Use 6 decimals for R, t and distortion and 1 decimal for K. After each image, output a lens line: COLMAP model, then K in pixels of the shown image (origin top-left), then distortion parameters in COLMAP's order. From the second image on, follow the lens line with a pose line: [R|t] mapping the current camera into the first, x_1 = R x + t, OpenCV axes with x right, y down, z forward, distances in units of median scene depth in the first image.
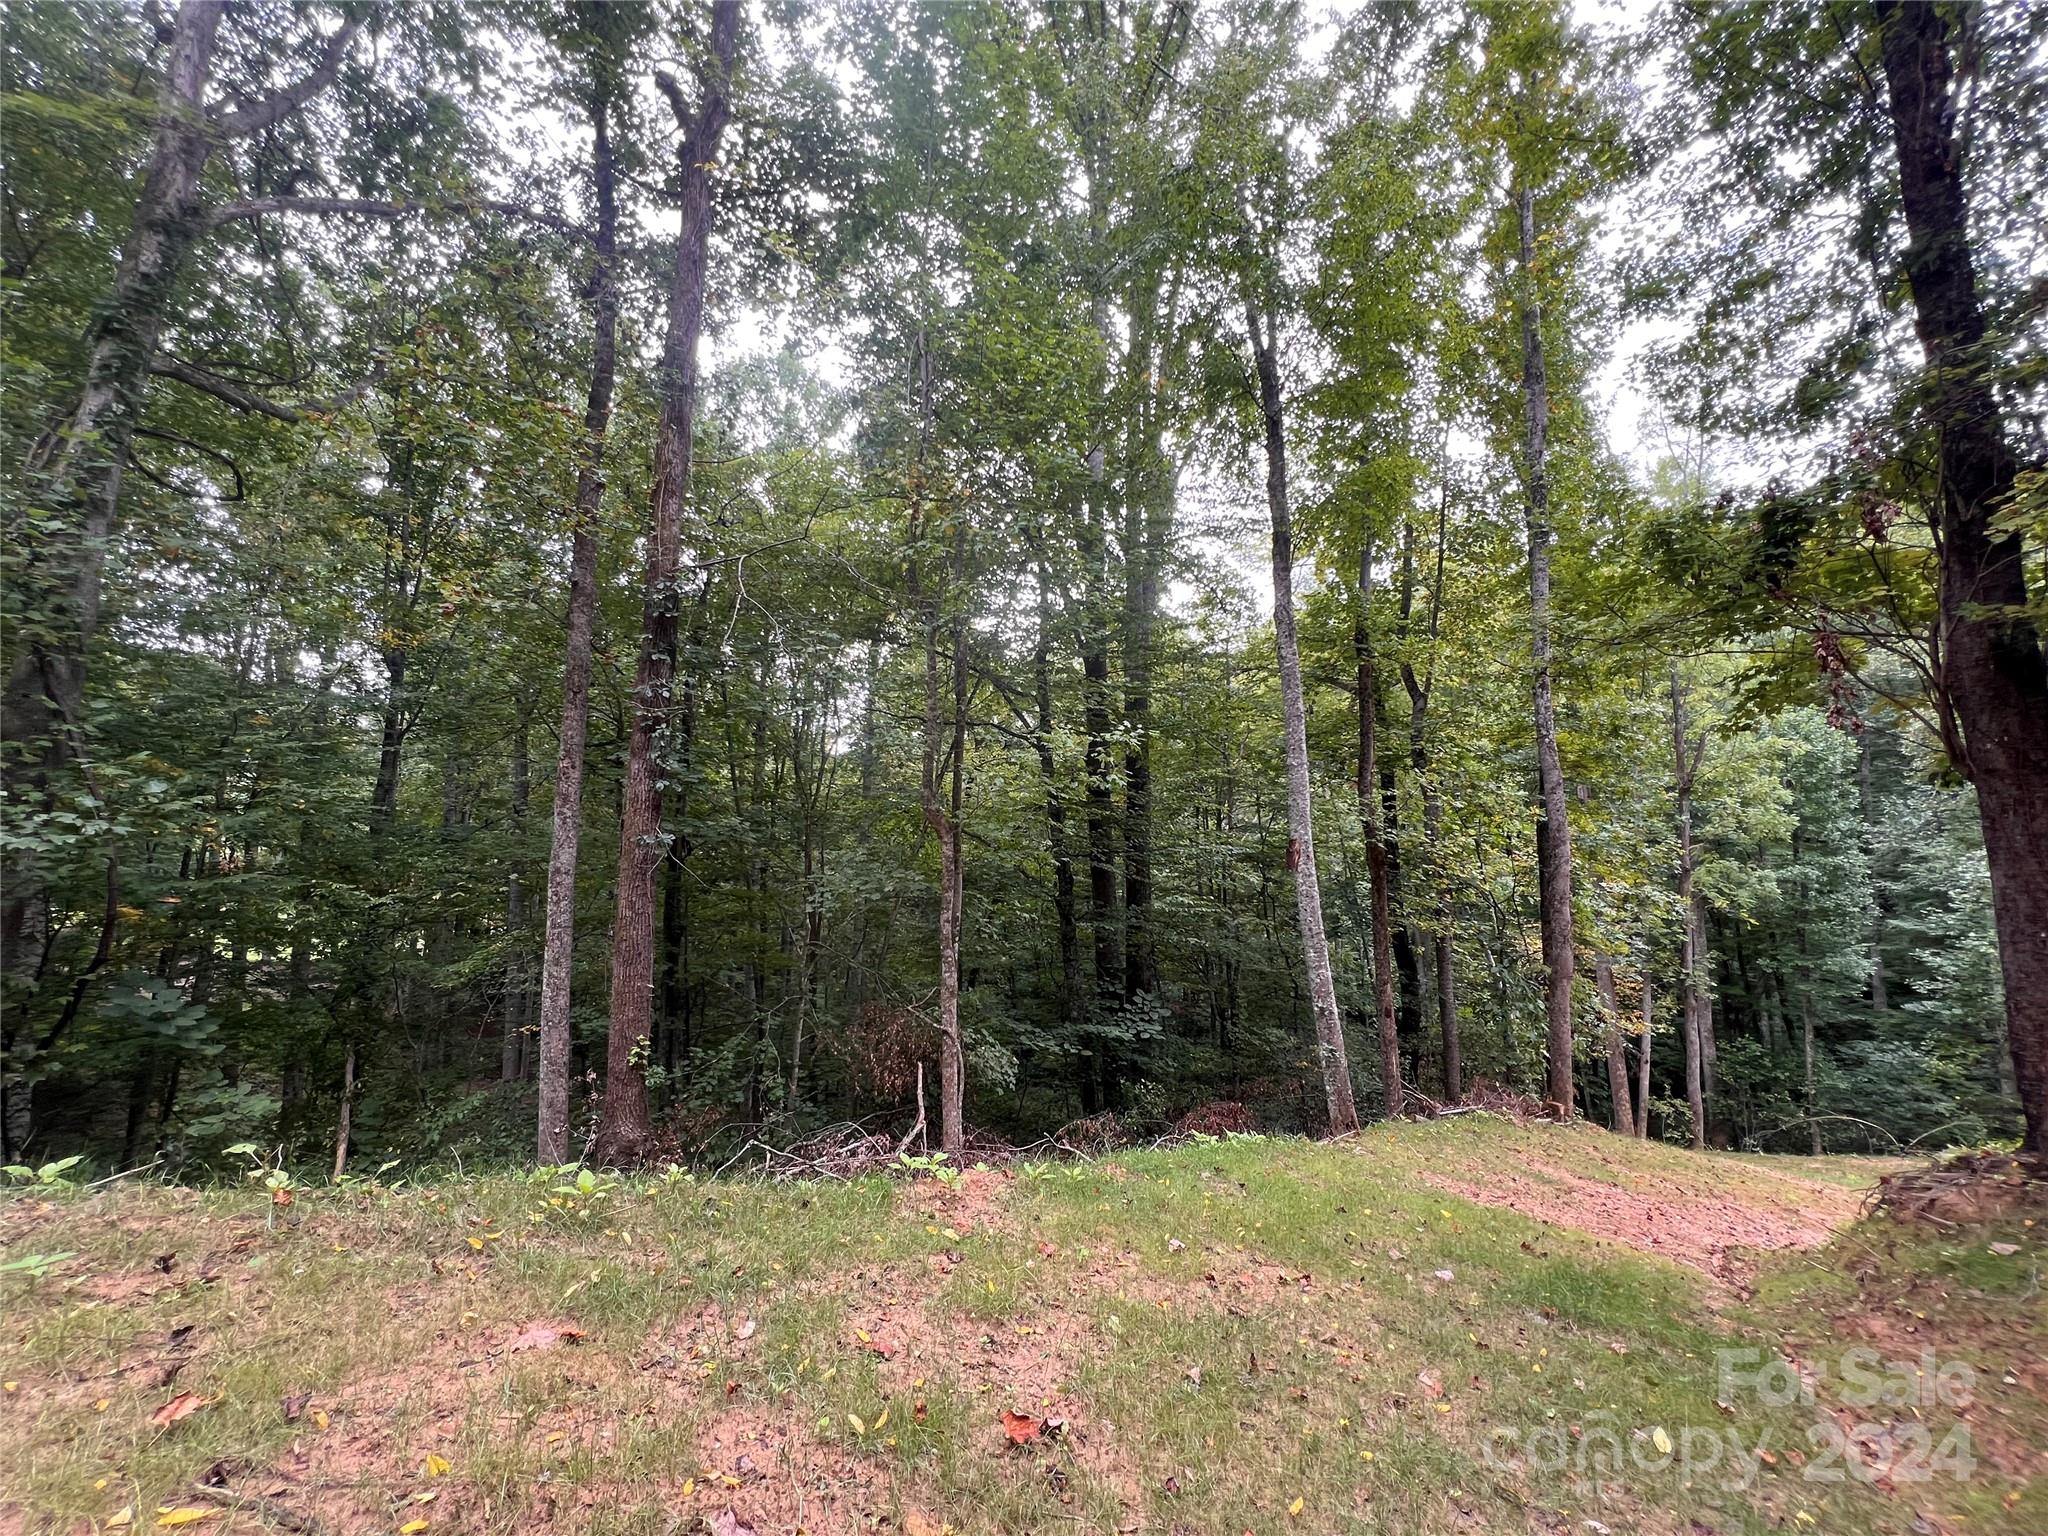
lens RADIAL K [[818.5, 0, 1025.8], [0, 818.5, 772.1], [0, 0, 1]] dist [-0.002088, 0.000626]
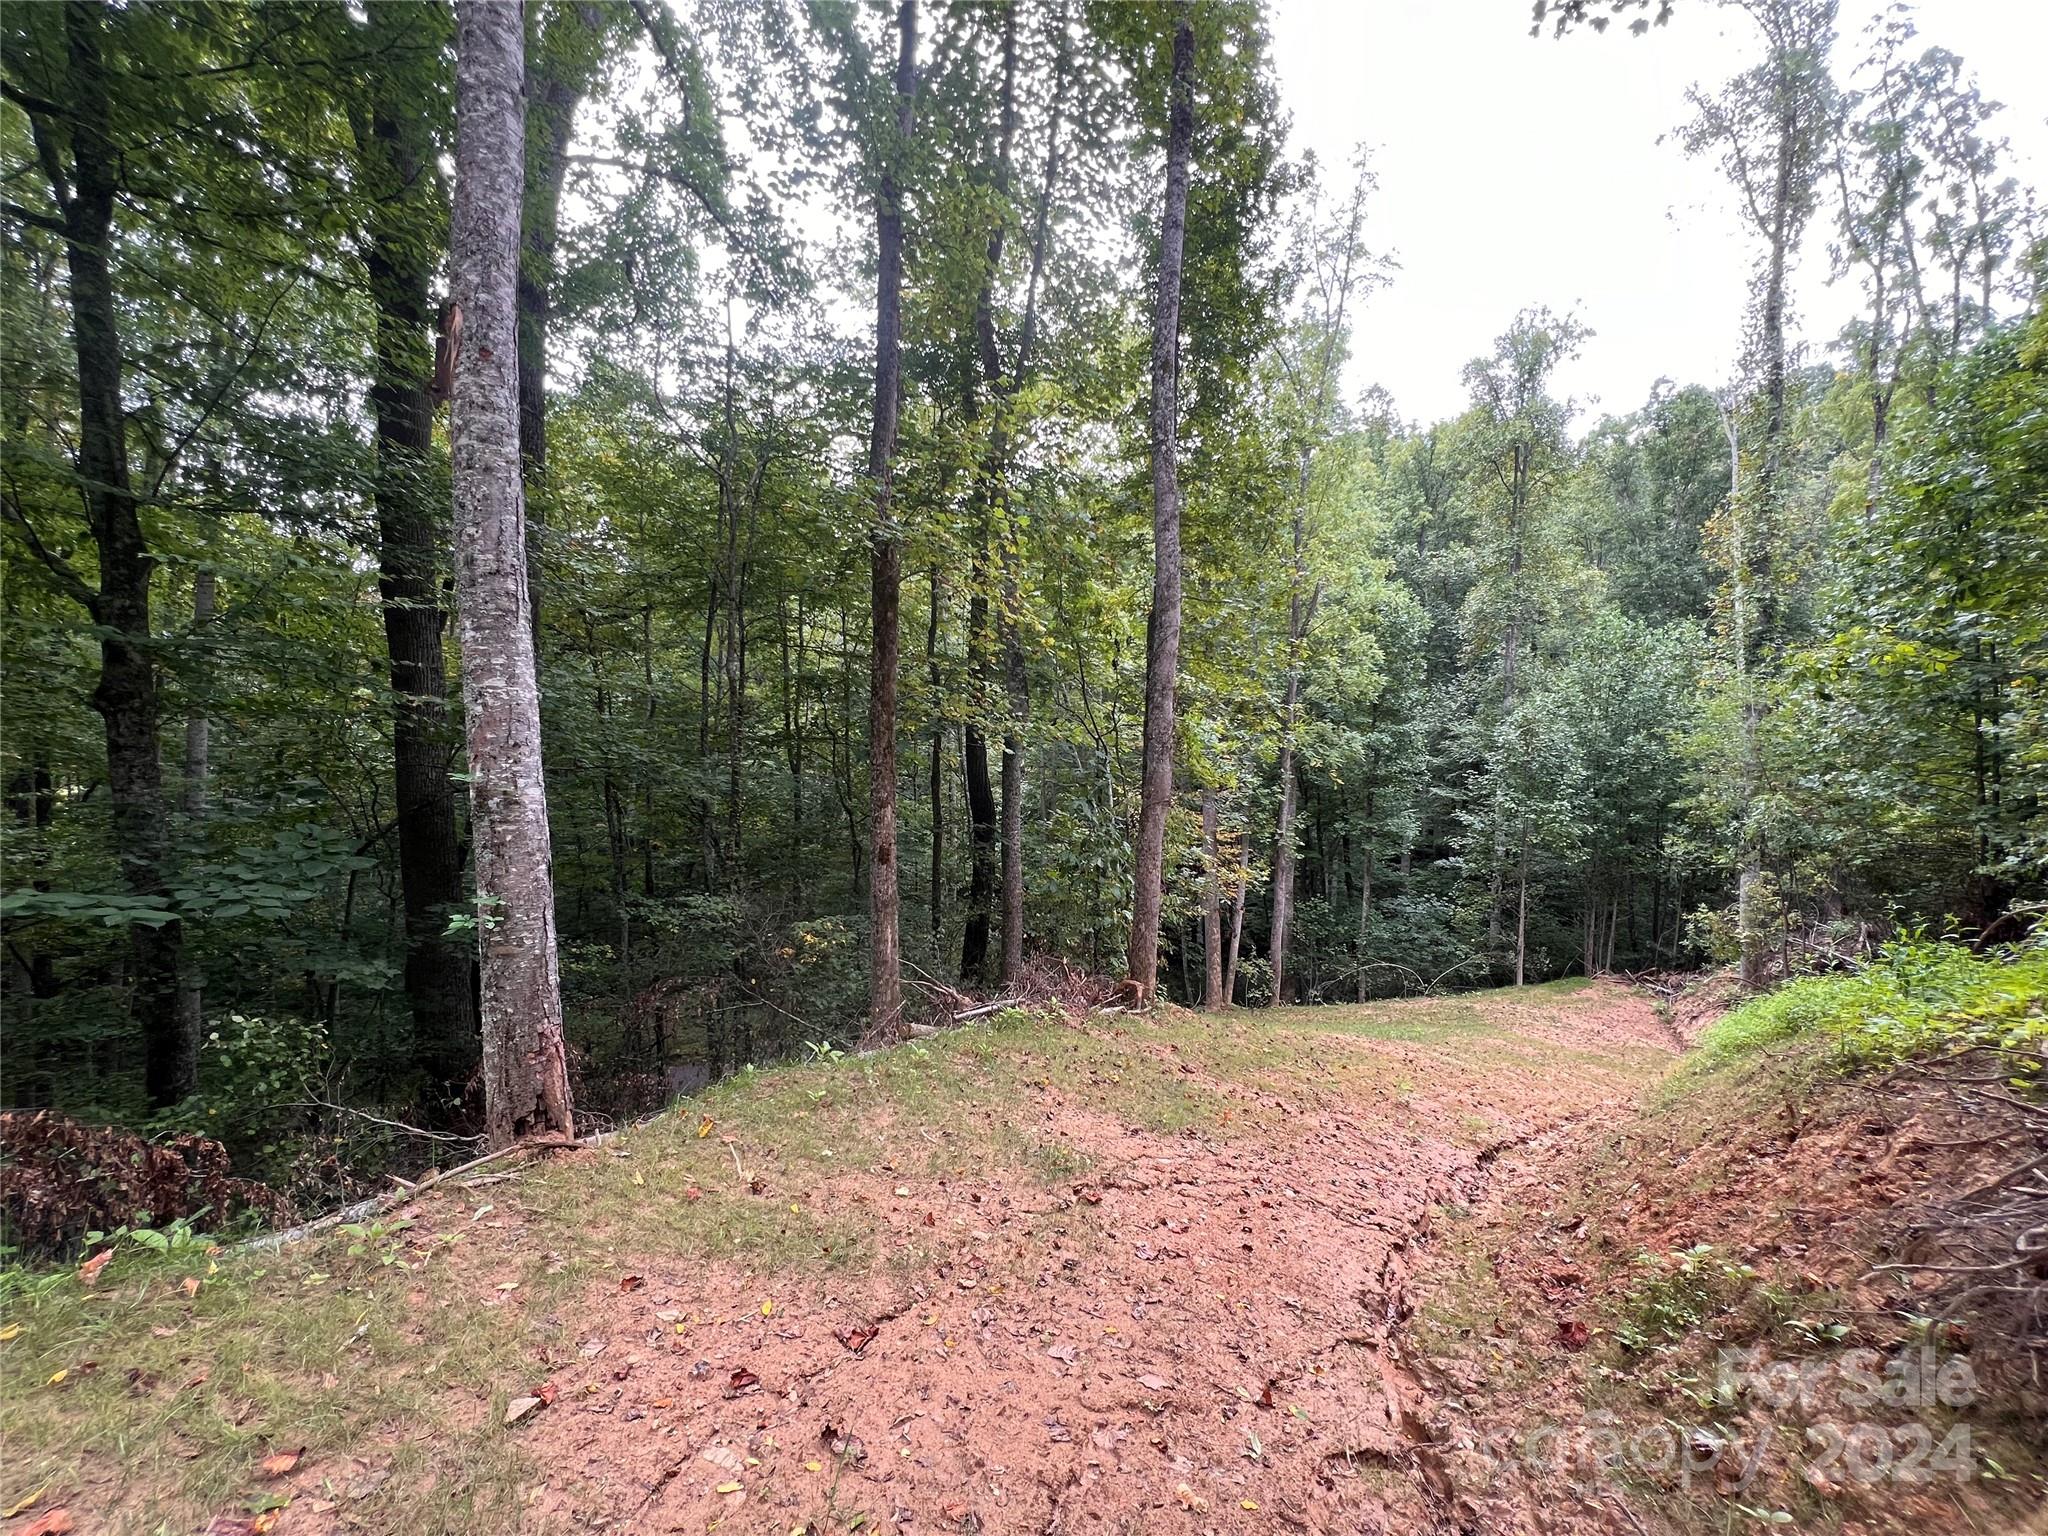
lens RADIAL K [[818.5, 0, 1027.7], [0, 818.5, 767.1], [0, 0, 1]] dist [-0.002088, 0.000626]
pose [[0.926955, 0.015874, 0.374837, 0.257453], [-0.058807, 0.992902, 0.103379, 0.133735], [-0.370536, -0.117870, 0.921309, 0.353242]]
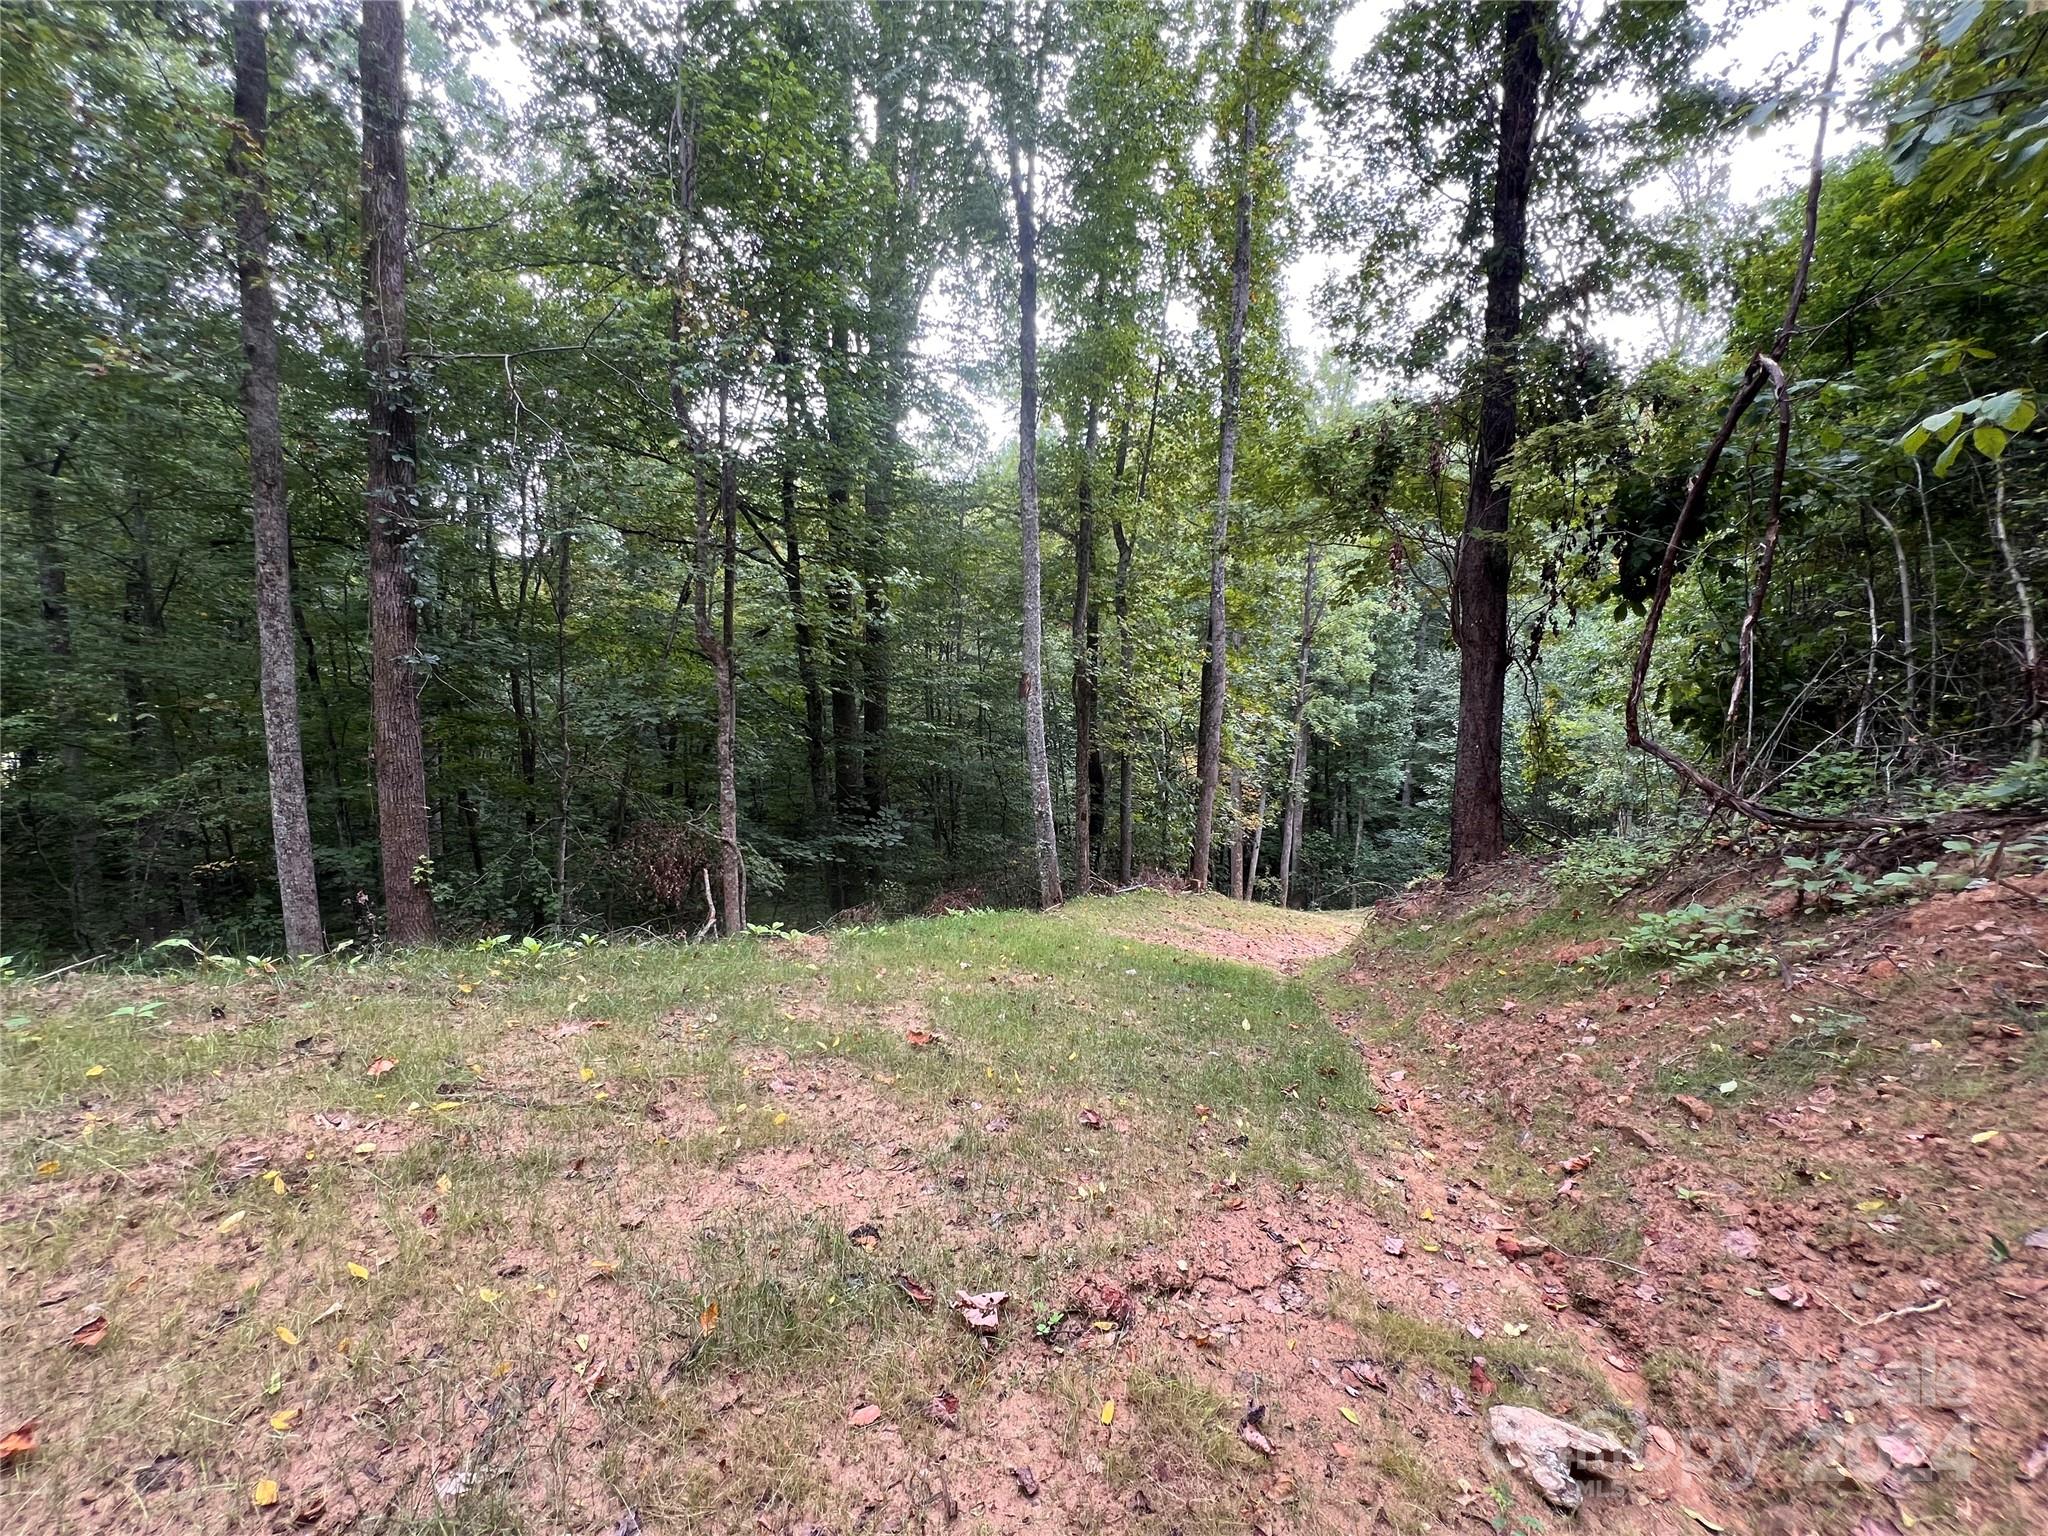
lens RADIAL K [[818.5, 0, 1021.8], [0, 818.5, 773.8], [0, 0, 1]] dist [-0.002088, 0.000626]
pose [[0.939681, -0.017562, 0.341602, -0.049671], [-0.054695, 0.978116, 0.200741, -0.007598], [-0.337651, -0.207317, 0.918156, -0.063390]]
